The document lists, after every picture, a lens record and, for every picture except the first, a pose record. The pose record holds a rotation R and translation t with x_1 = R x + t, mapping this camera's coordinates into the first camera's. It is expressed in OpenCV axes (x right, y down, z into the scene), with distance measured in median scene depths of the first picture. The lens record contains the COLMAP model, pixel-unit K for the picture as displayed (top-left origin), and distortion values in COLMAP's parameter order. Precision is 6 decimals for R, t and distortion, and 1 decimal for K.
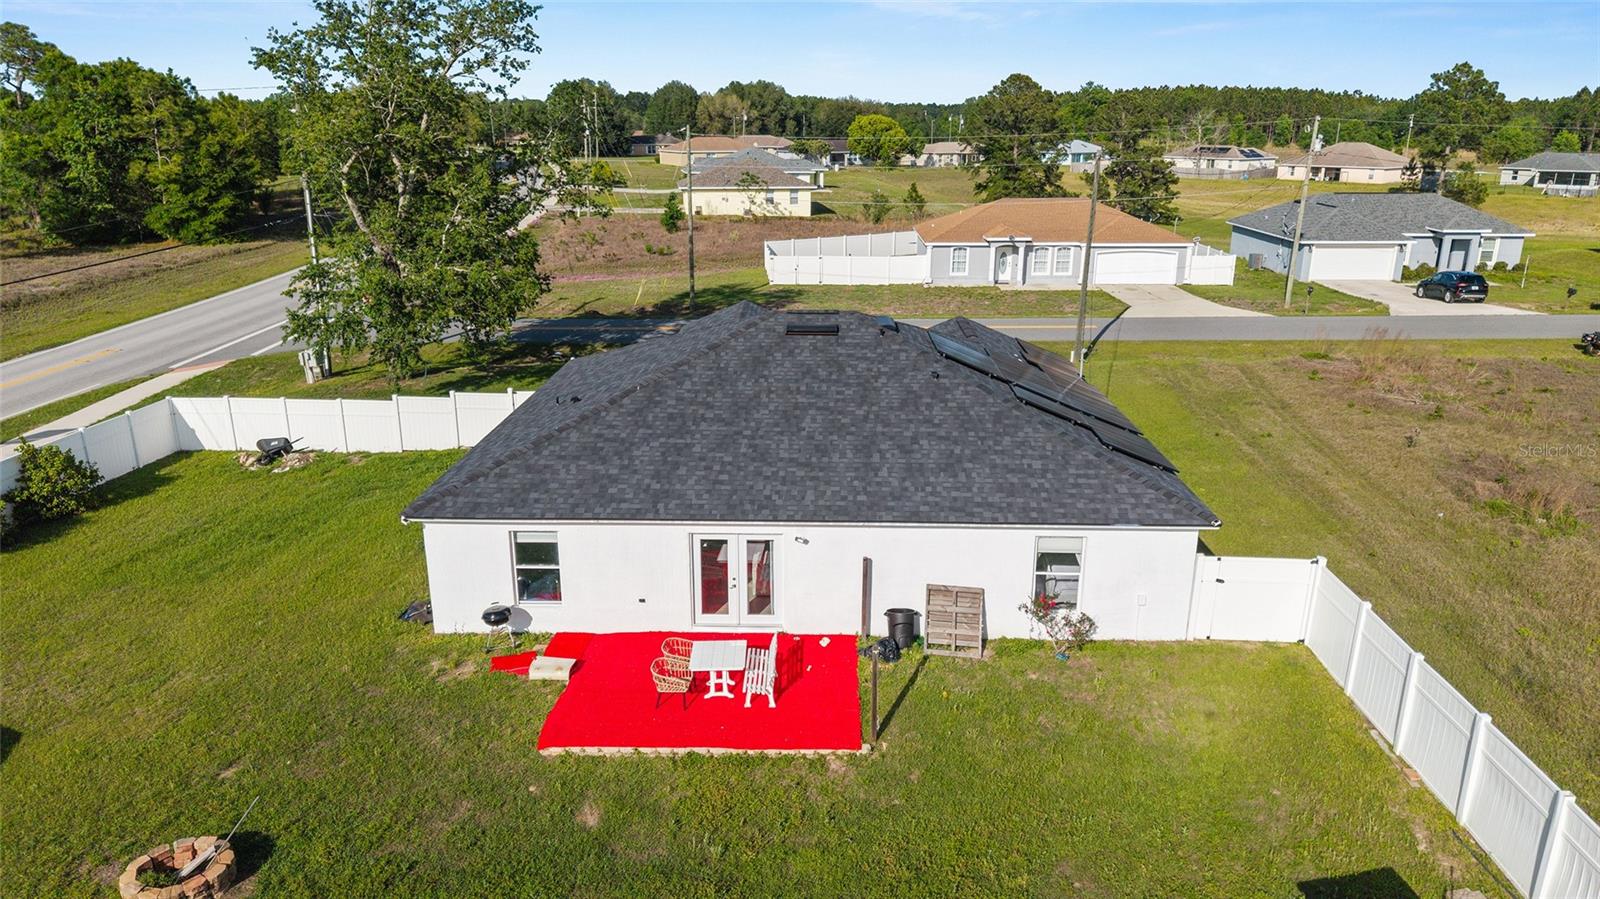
lens RADIAL K [[1075.8, 0, 801.5], [0, 1075.8, 455.4], [0, 0, 1]] dist [0.038243, -0.046009]
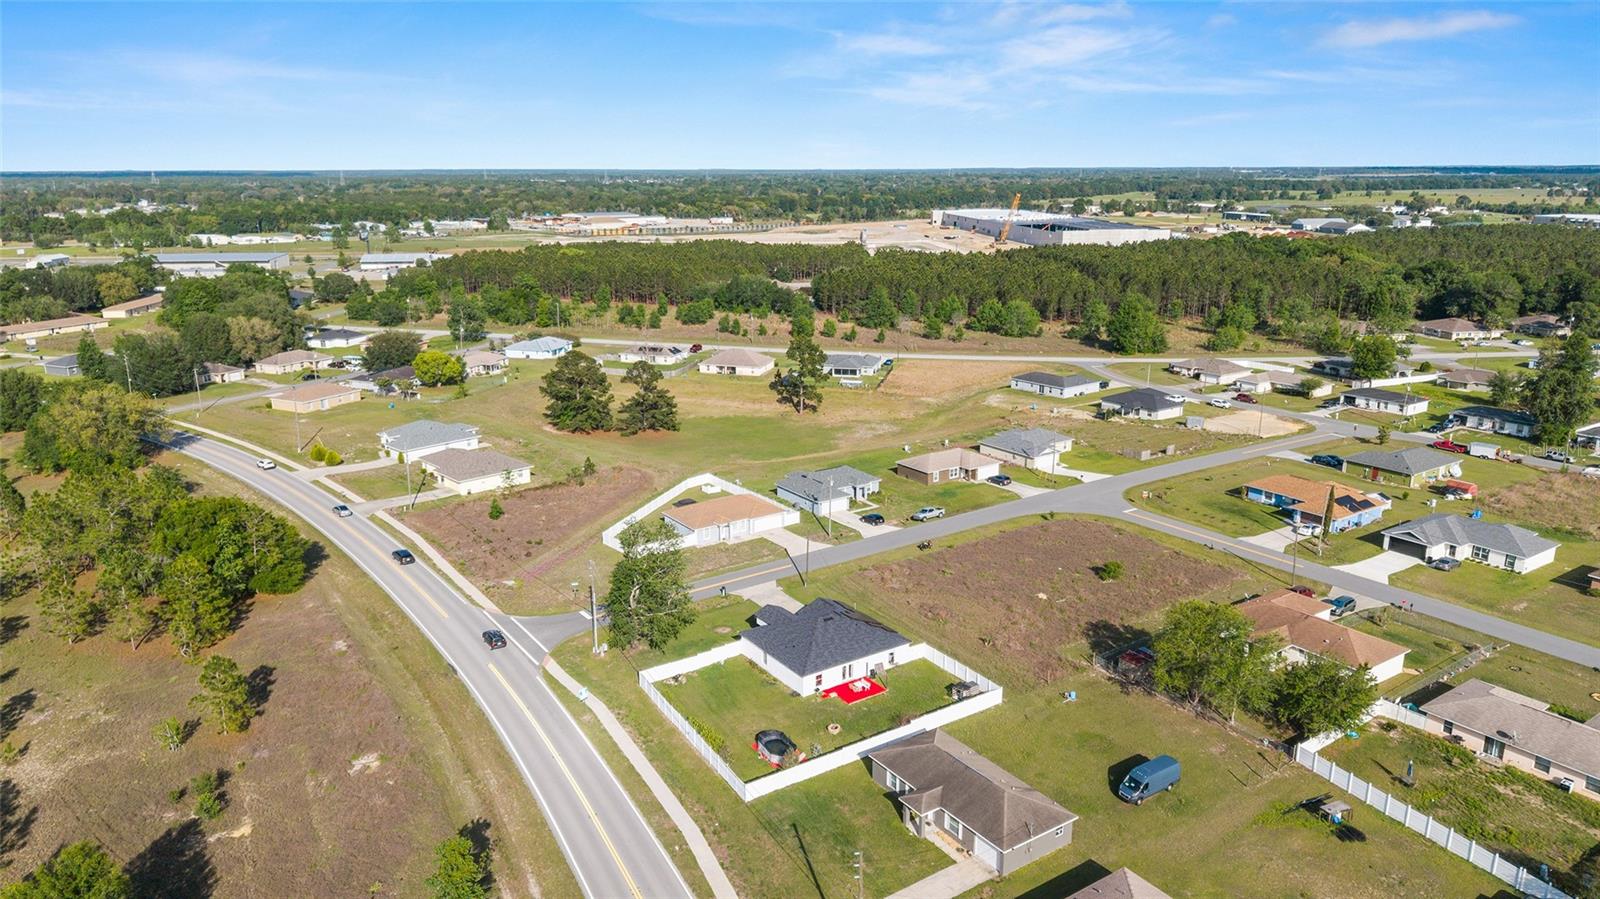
lens RADIAL K [[1075.8, 0, 816.4], [0, 1075.8, 436.3], [0, 0, 1]] dist [0.038243, -0.046009]
pose [[0.802860, -0.143687, 0.578592, -2.380289], [0.177312, 0.984153, -0.001635, -0.814080], [-0.569189, 0.103904, 0.815615, -2.646741]]
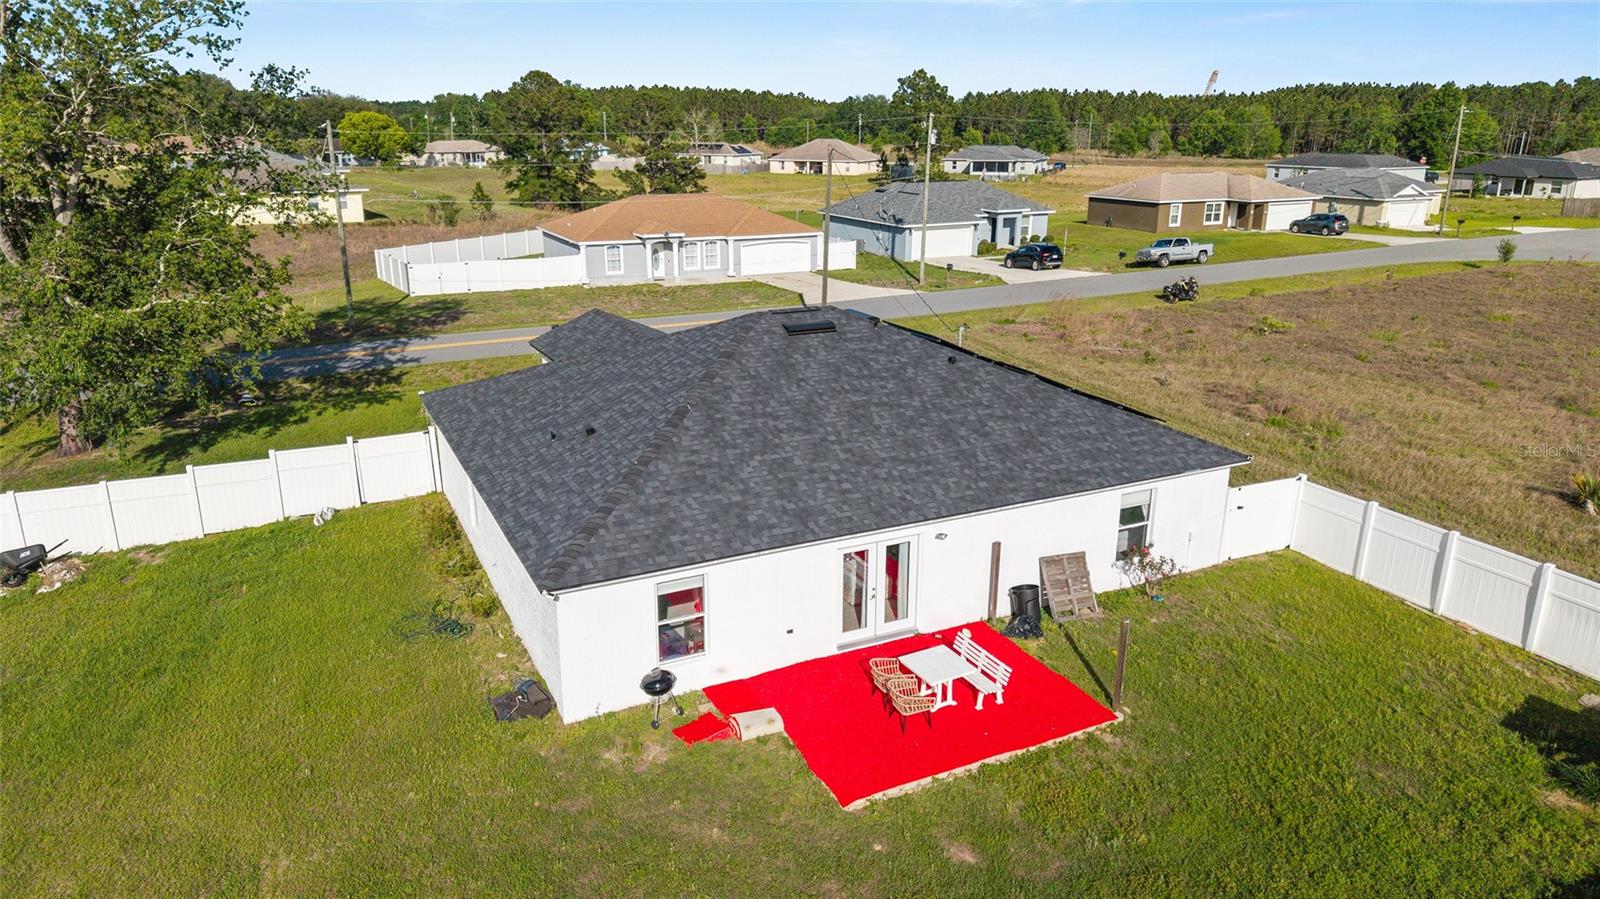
lens RADIAL K [[1075.8, 0, 805.1], [0, 1075.8, 446.7], [0, 0, 1]] dist [0.038243, -0.046009]
pose [[0.882680, -0.137068, 0.449543, -0.383138], [0.139878, 0.989797, 0.027144, -0.032627], [-0.448677, 0.038921, 0.892846, 0.120047]]
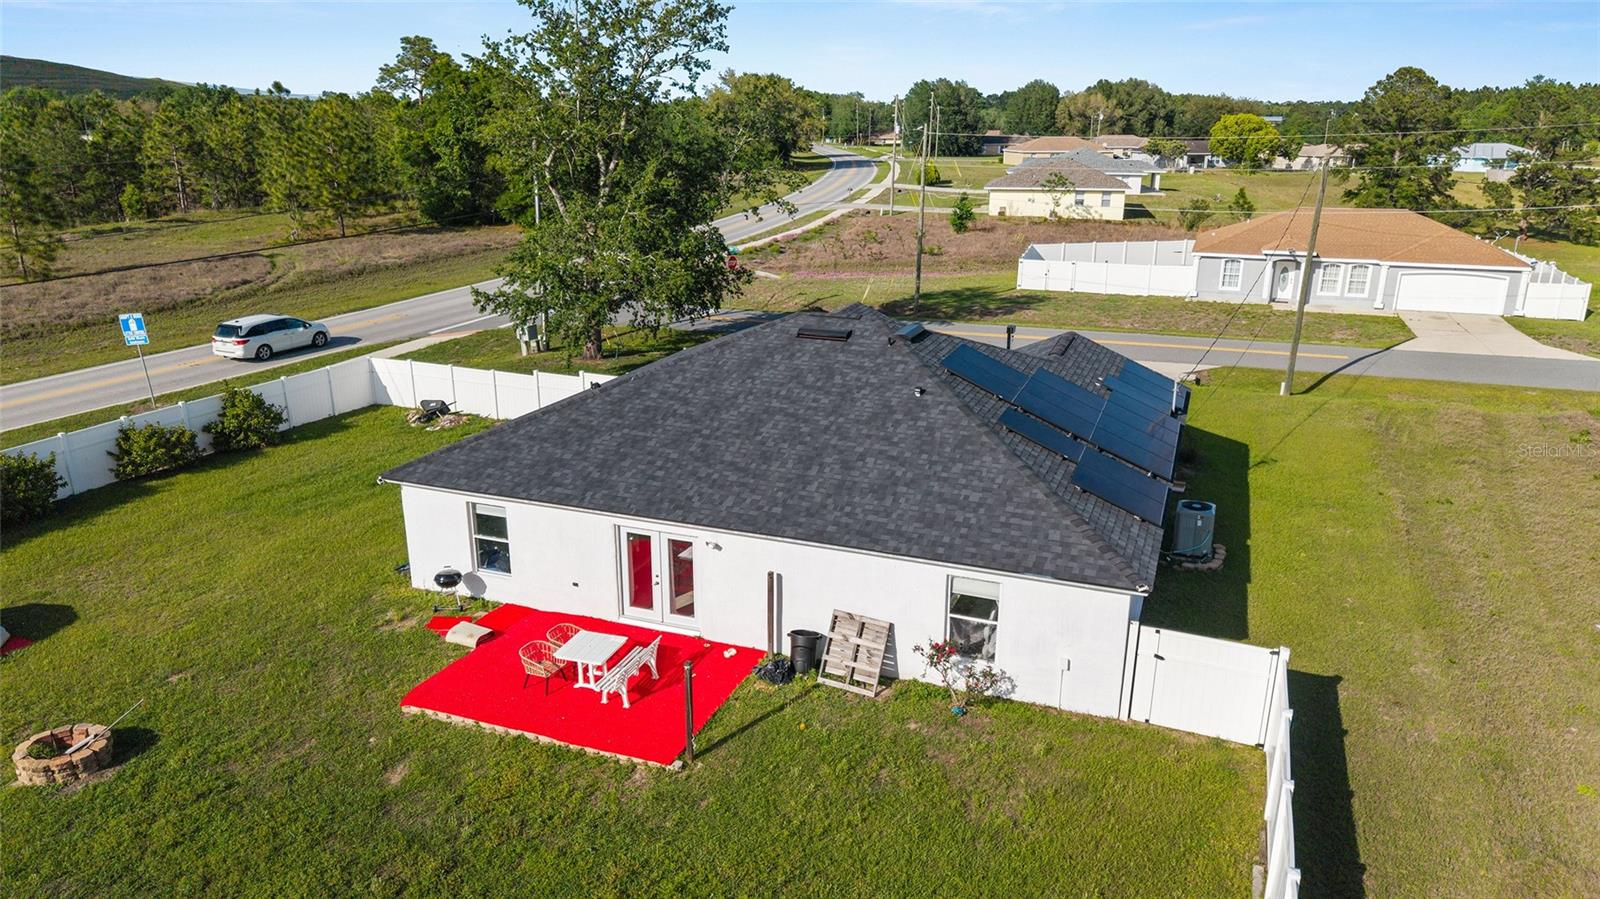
lens RADIAL K [[1075.8, 0, 797.8], [0, 1075.8, 454.4], [0, 0, 1]] dist [0.038243, -0.046009]
pose [[0.940189, 0.103217, -0.324638, 0.269129], [-0.103461, 0.994496, 0.016560, -0.019618], [0.324561, 0.018018, 0.945693, 0.068967]]
